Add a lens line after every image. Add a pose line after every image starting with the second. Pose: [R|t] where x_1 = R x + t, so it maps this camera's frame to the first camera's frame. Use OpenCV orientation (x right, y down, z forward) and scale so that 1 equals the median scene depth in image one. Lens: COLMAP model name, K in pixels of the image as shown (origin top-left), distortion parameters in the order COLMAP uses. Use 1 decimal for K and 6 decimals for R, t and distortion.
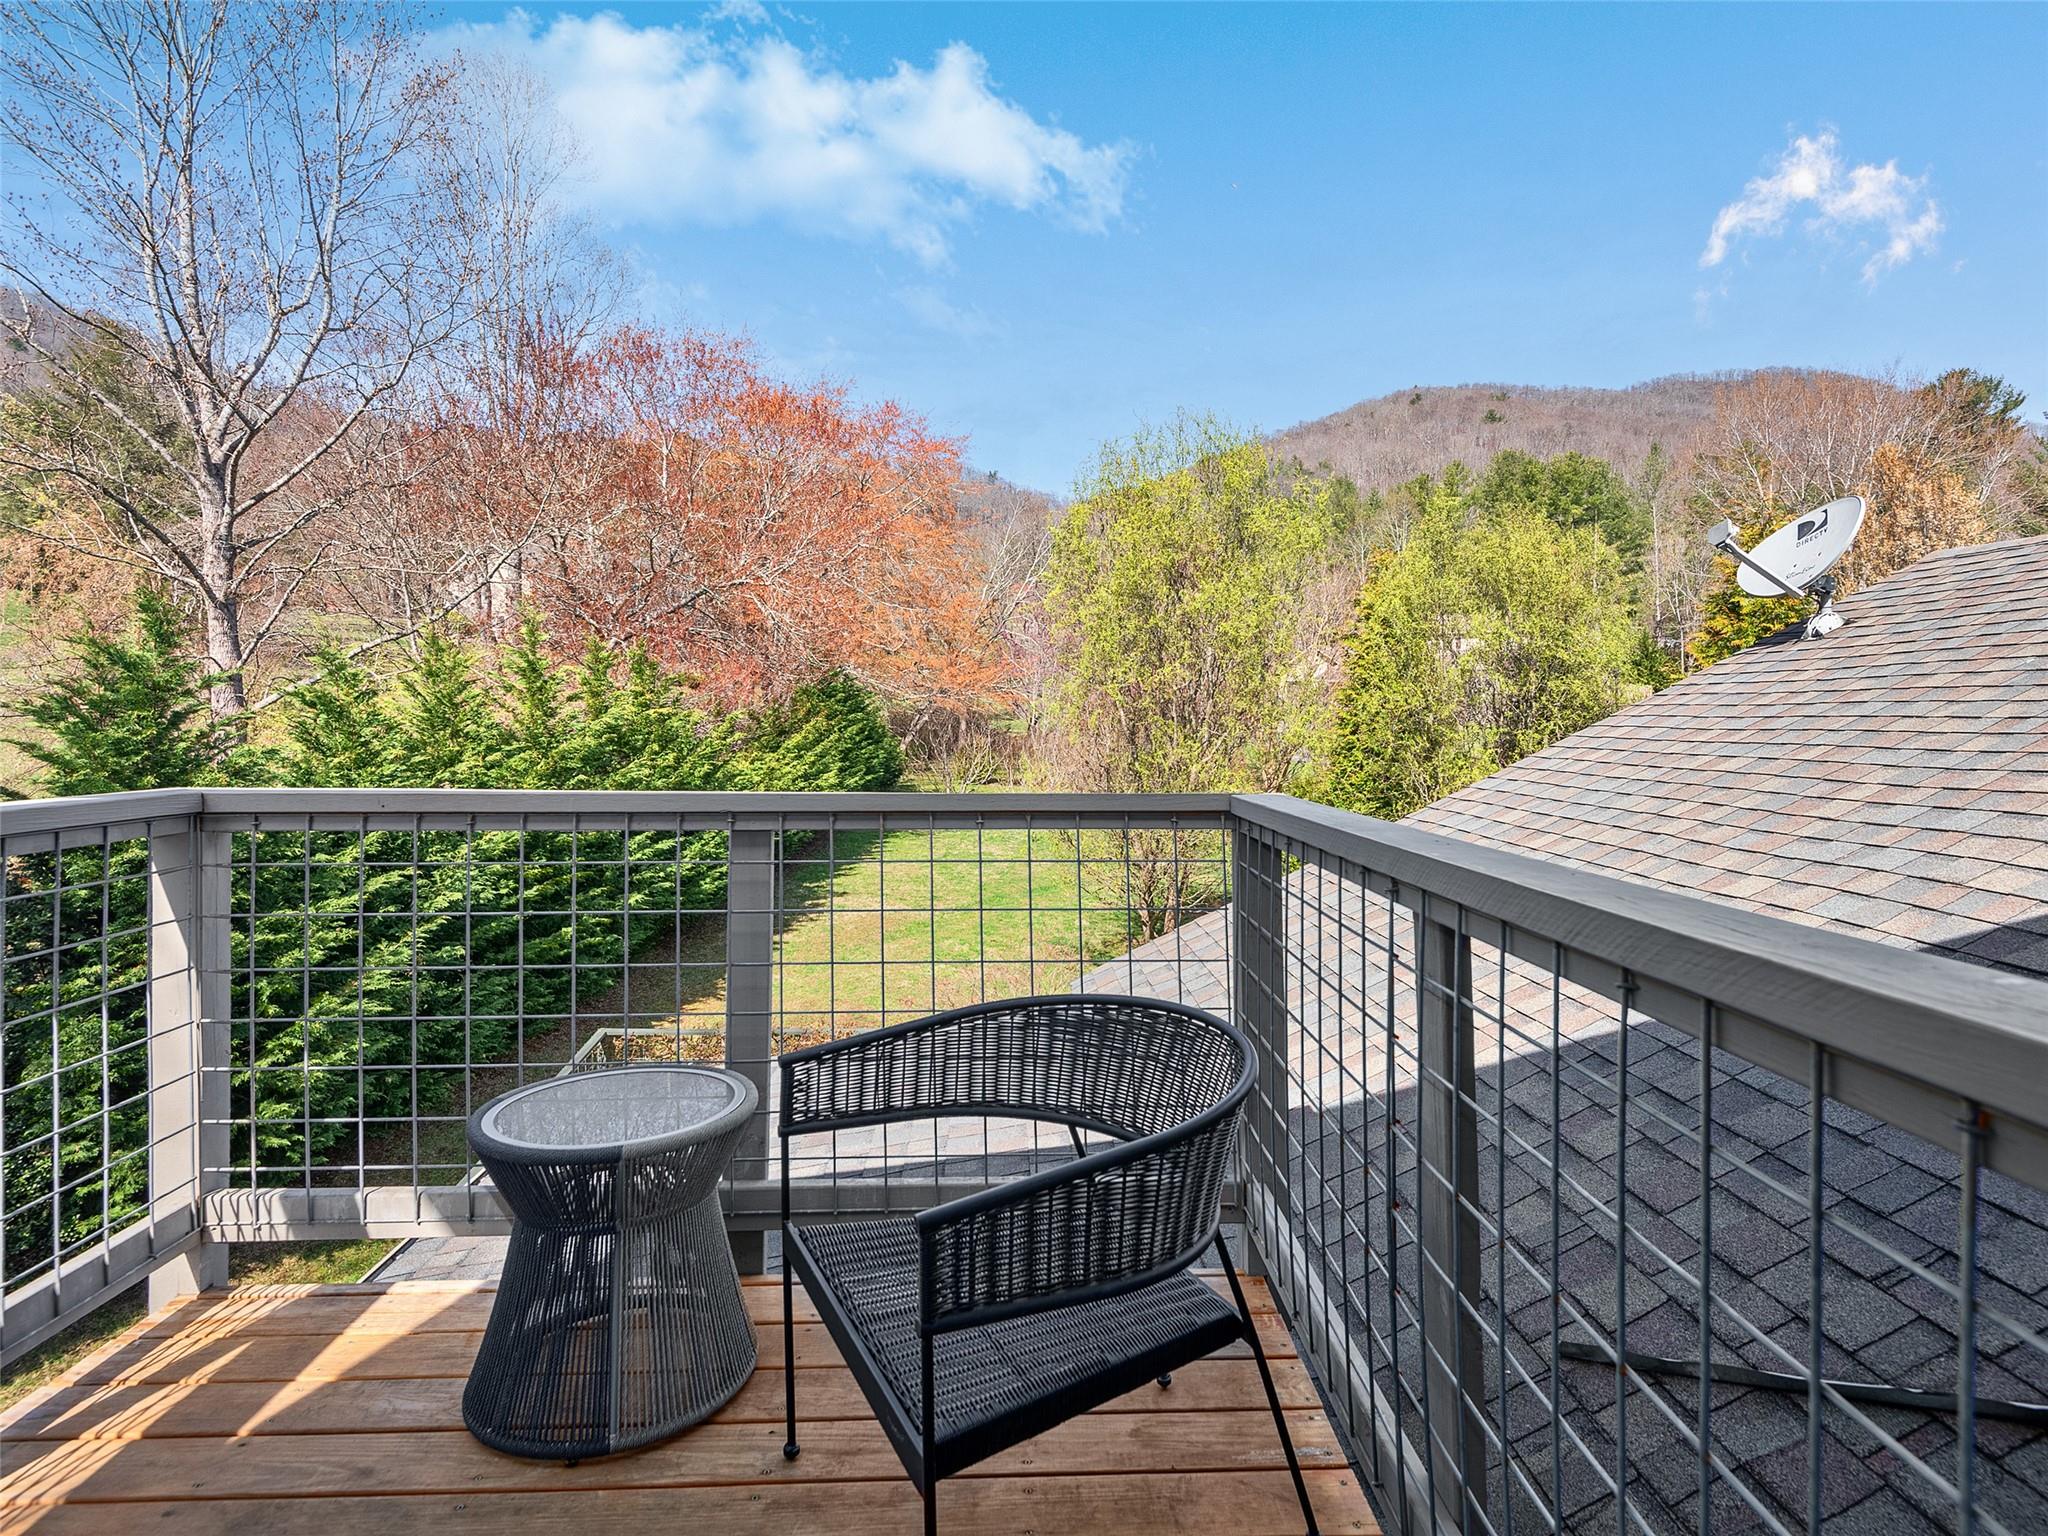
lens RADIAL K [[1086.1, 0, 1026.3], [0, 1086.1, 729.9], [0, 0, 1]] dist [0.038146, -0.034708]
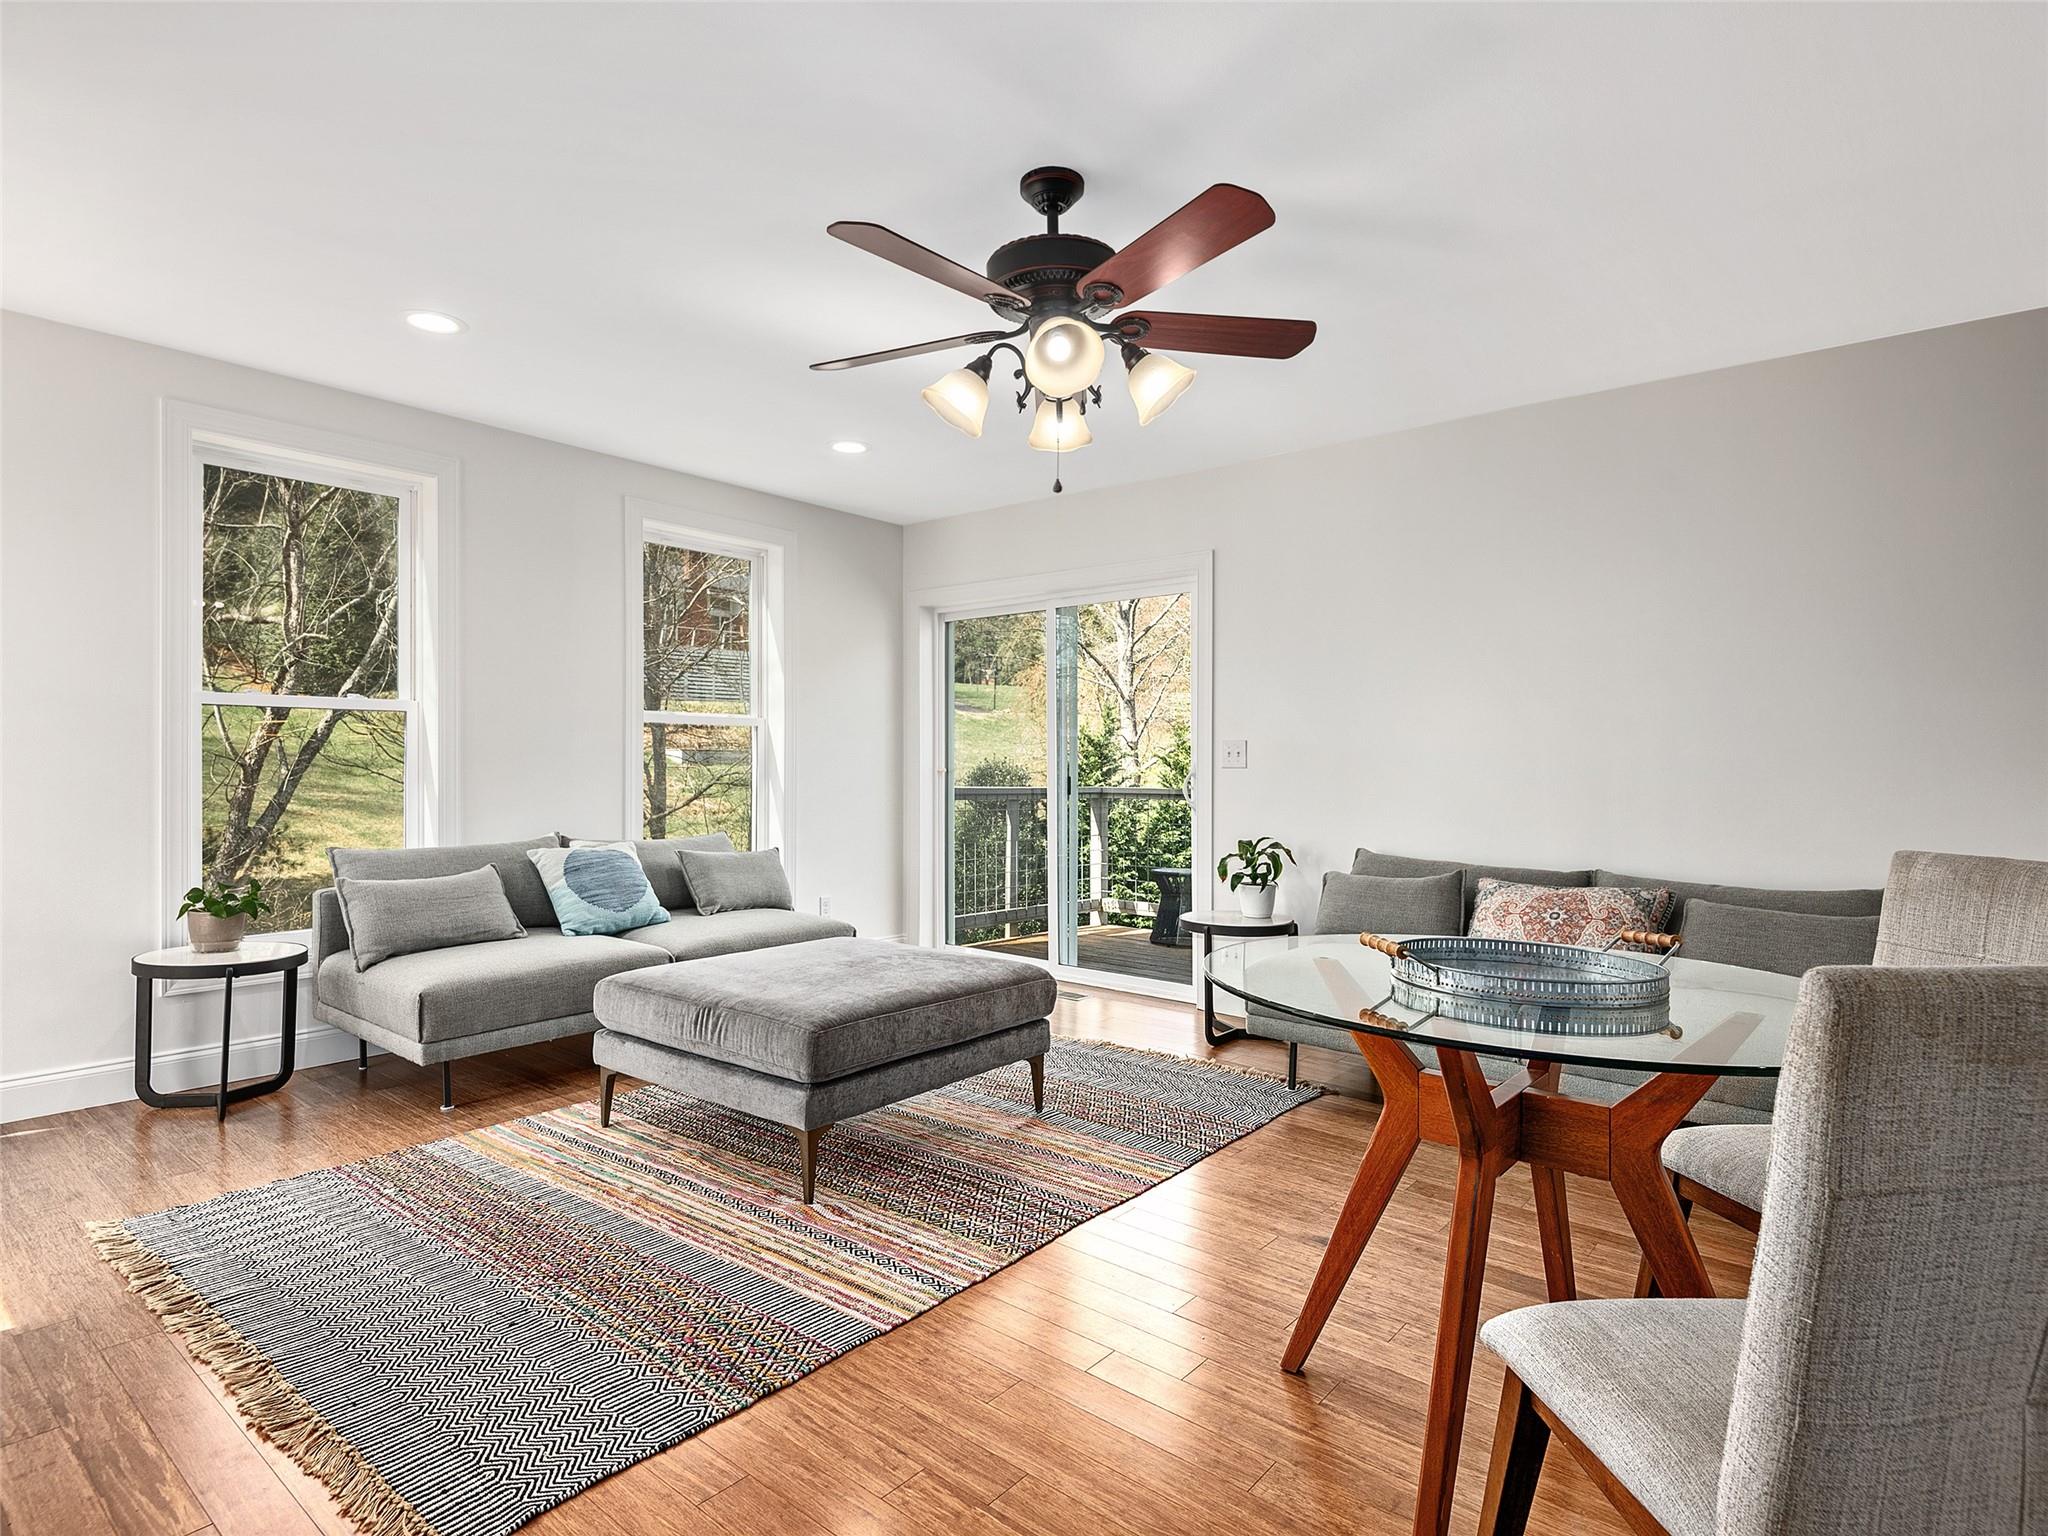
lens RADIAL K [[1086.1, 0, 1026.3], [0, 1086.1, 729.9], [0, 0, 1]] dist [0.038146, -0.034708]
pose [[0.742622, -0.028475, -0.669105, 0.197987], [-0.004540, 0.998859, -0.047547, 0.002421], [0.669695, 0.038347, 0.741645, -0.247770]]
